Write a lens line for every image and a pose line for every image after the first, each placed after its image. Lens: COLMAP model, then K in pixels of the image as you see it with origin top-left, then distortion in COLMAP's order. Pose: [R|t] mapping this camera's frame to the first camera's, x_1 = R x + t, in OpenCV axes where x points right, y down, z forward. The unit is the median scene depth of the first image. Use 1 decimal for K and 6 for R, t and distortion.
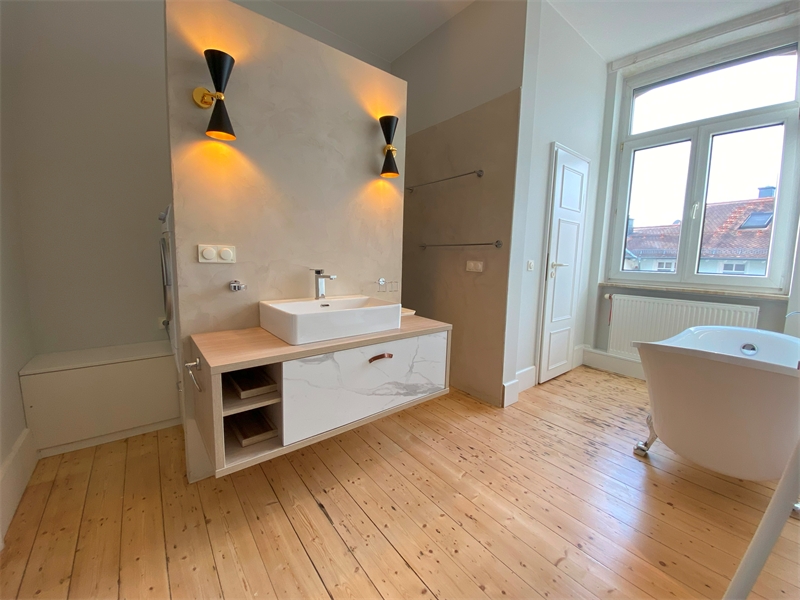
lens RADIAL K [[323.1, 0, 401.9], [0, 323.1, 297.5], [0, 0, 1]] dist [0.023735, -0.020570]
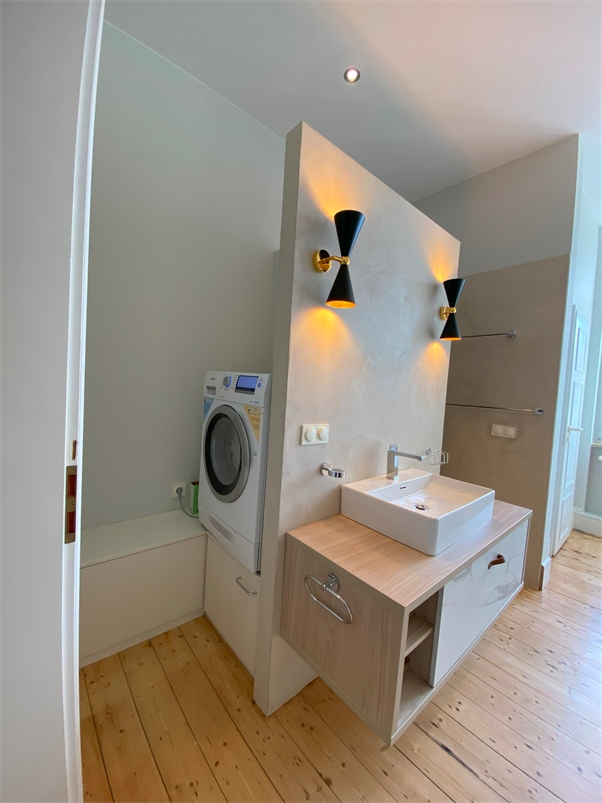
lens RADIAL K [[324.3, 0, 301.0], [0, 324.3, 401.5], [0, 0, 1]] dist [0.023735, -0.020570]
pose [[0.998661, 0.032792, 0.040008, -0.505670], [-0.029794, 0.996860, -0.073365, -0.121922], [-0.042288, 0.072075, 0.996502, 0.107245]]
